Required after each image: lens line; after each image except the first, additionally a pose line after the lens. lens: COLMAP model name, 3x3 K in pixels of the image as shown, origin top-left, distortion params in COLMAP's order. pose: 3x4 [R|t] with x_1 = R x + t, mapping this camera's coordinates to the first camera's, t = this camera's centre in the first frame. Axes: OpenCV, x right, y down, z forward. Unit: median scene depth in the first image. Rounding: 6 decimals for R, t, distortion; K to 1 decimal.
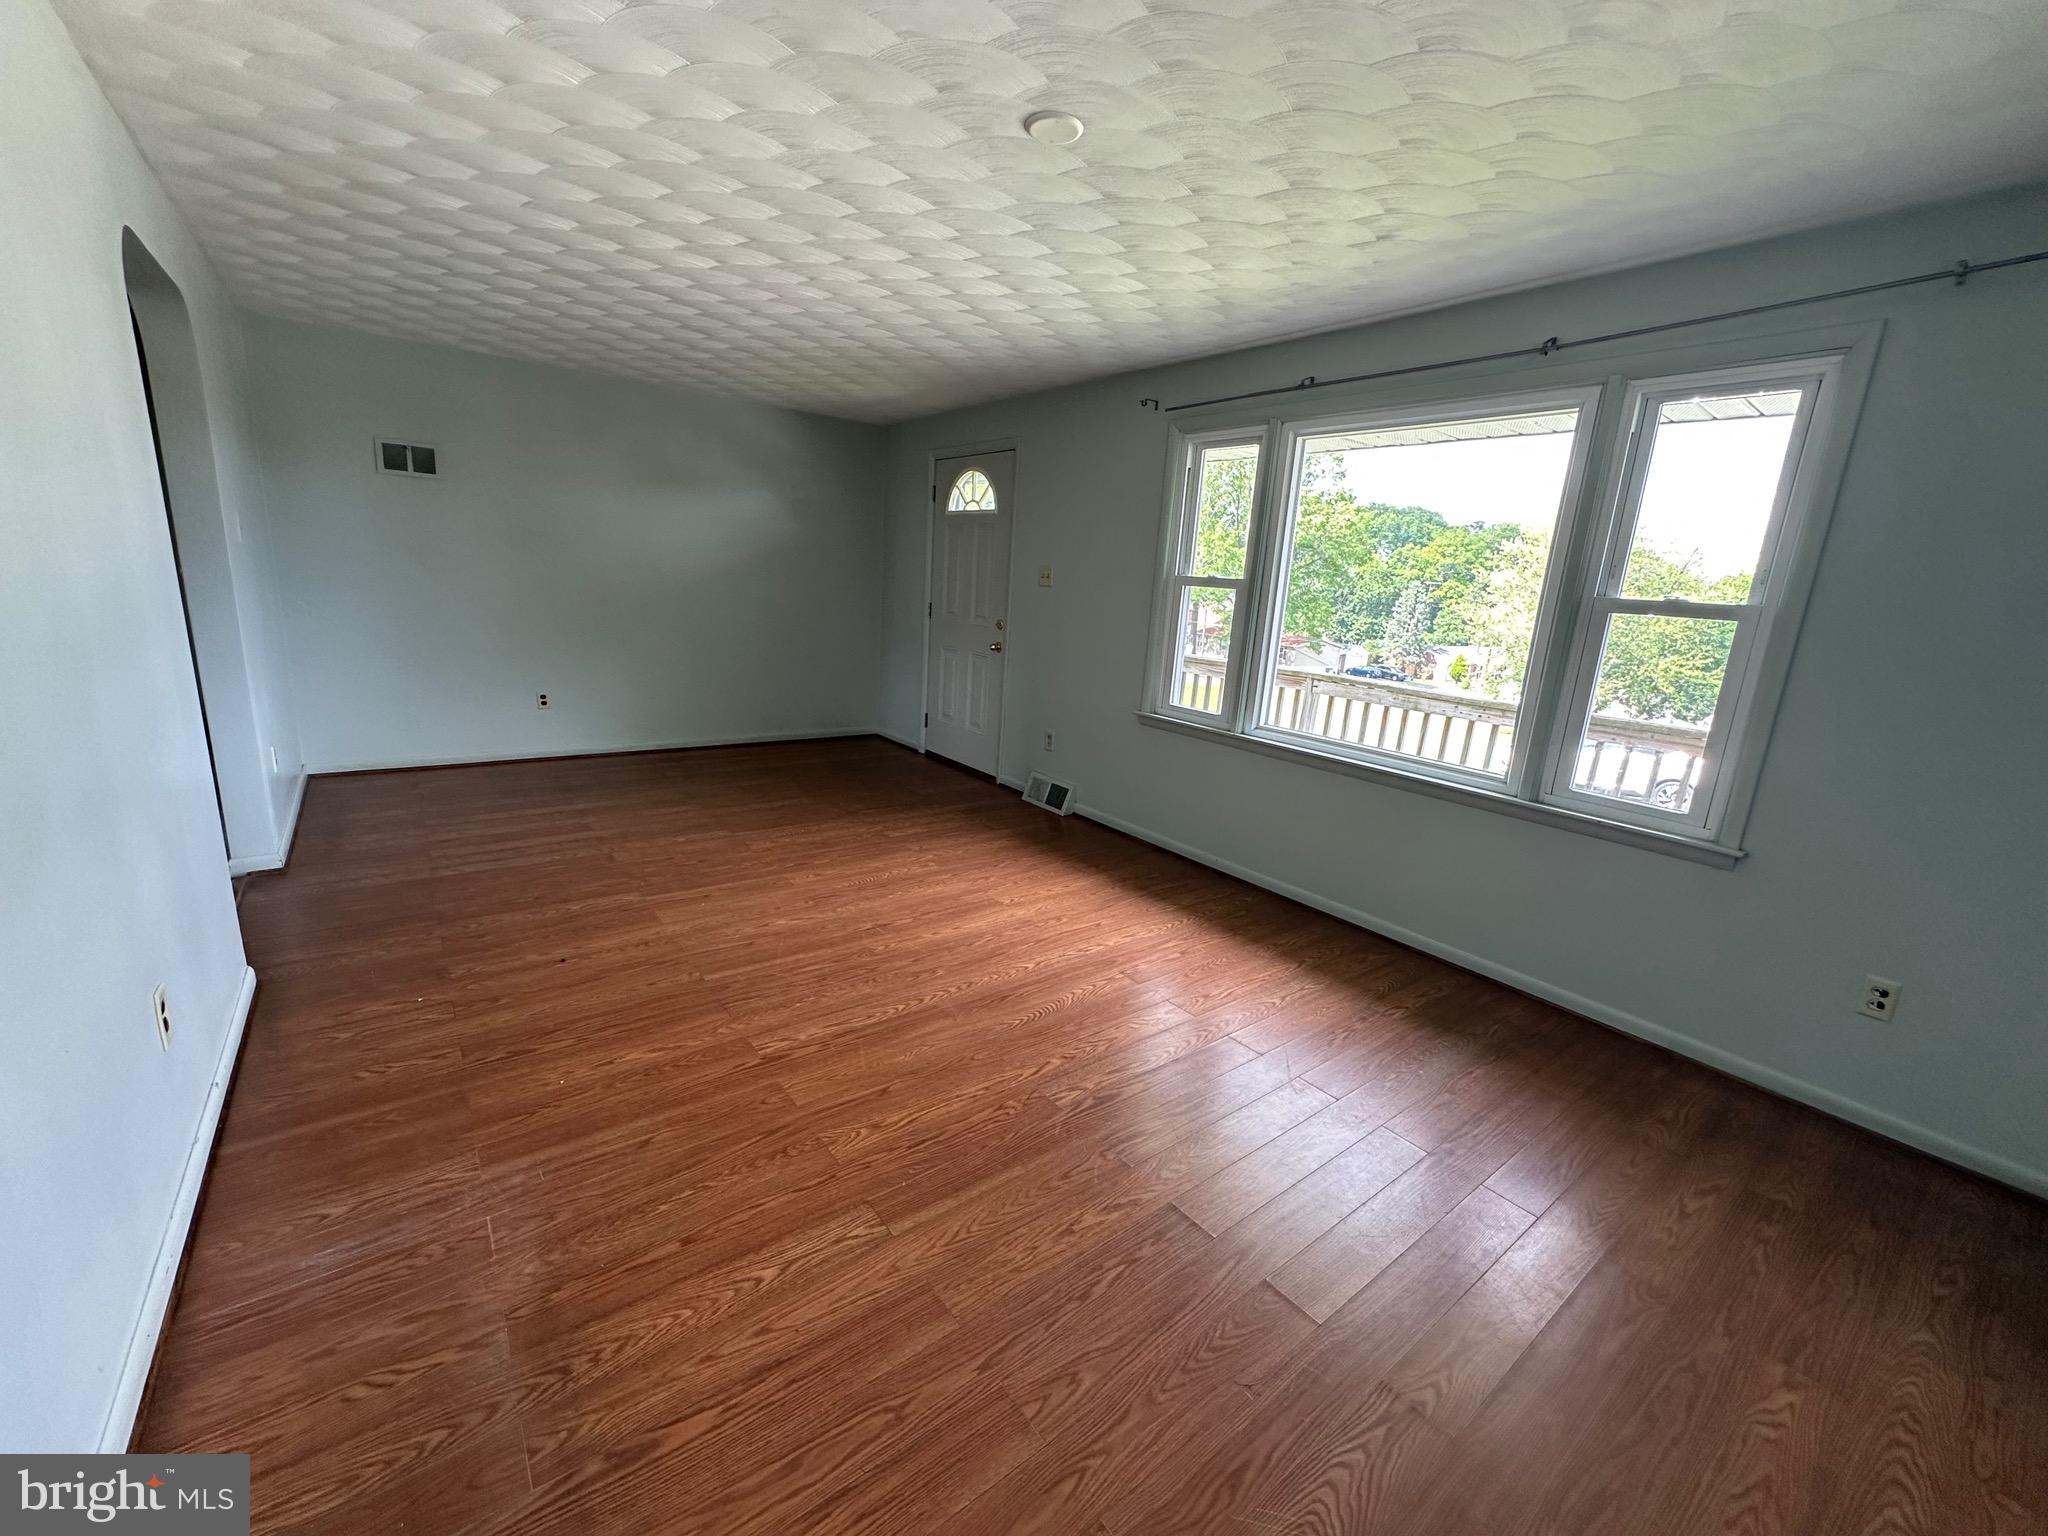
lens RADIAL K [[812.8, 0, 1027.7], [0, 812.8, 774.7], [0, 0, 1]] dist [-0.002018, -0.000037]
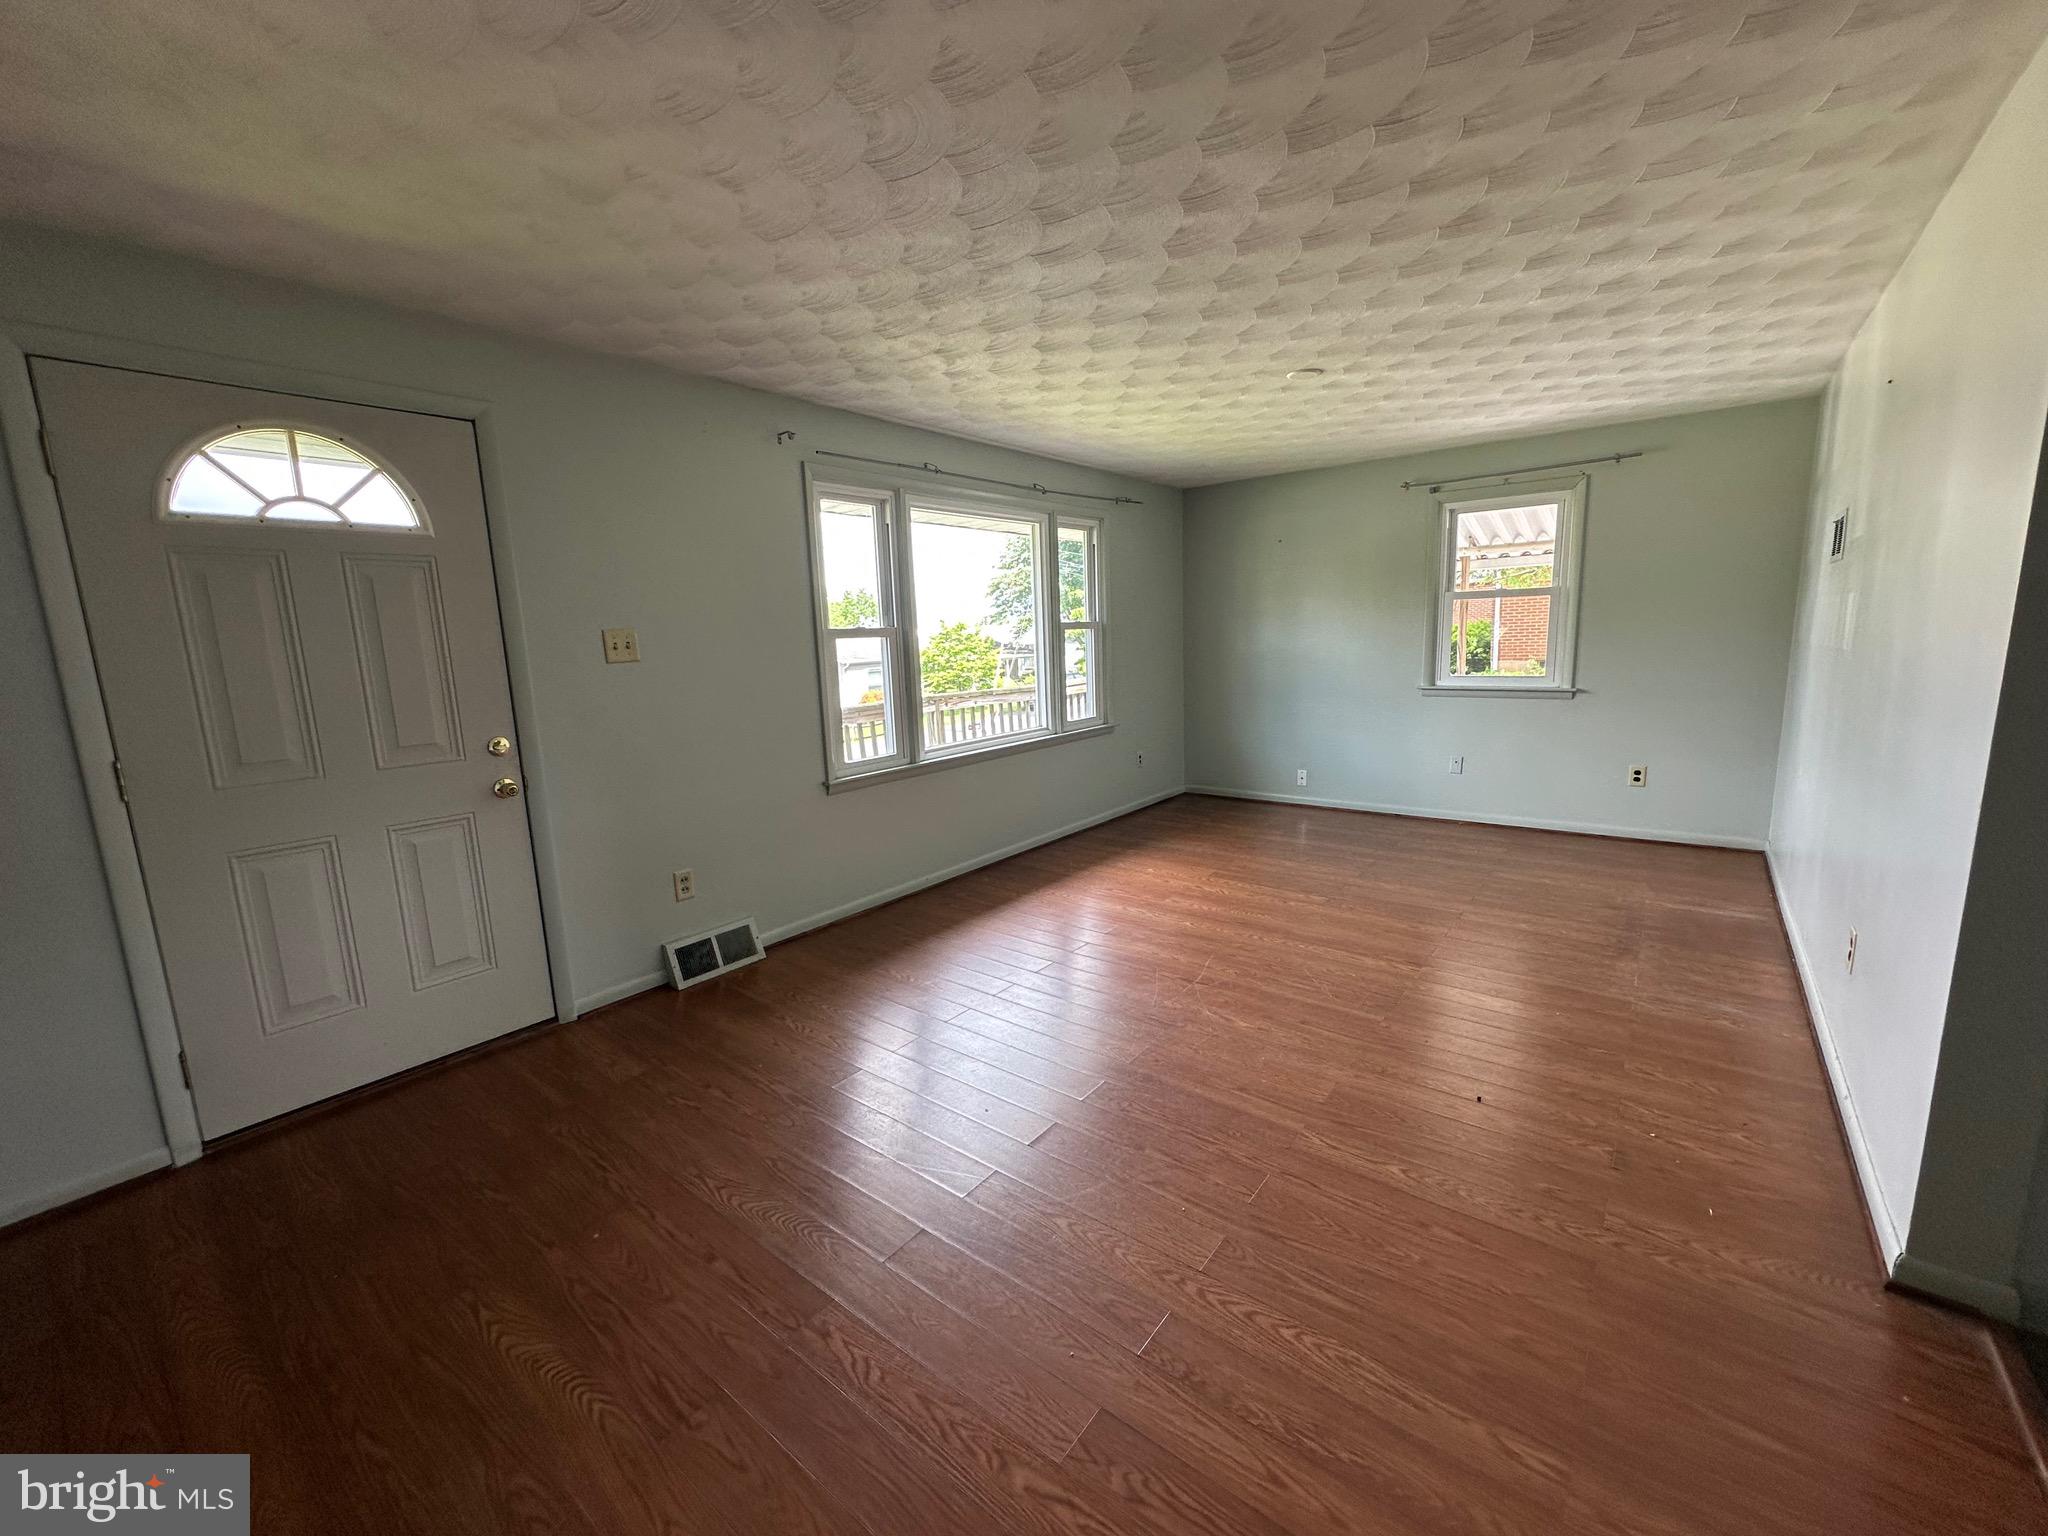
lens RADIAL K [[822.3, 0, 1024.0], [0, 822.3, 768.0], [0, 0, 1]] dist [-0.001955, -0.000055]
pose [[-0.243009, -0.211106, 0.946774, -0.924083], [0.250841, 0.929157, 0.271562, -0.341968], [-0.937030, 0.303482, -0.172840, 1.151667]]
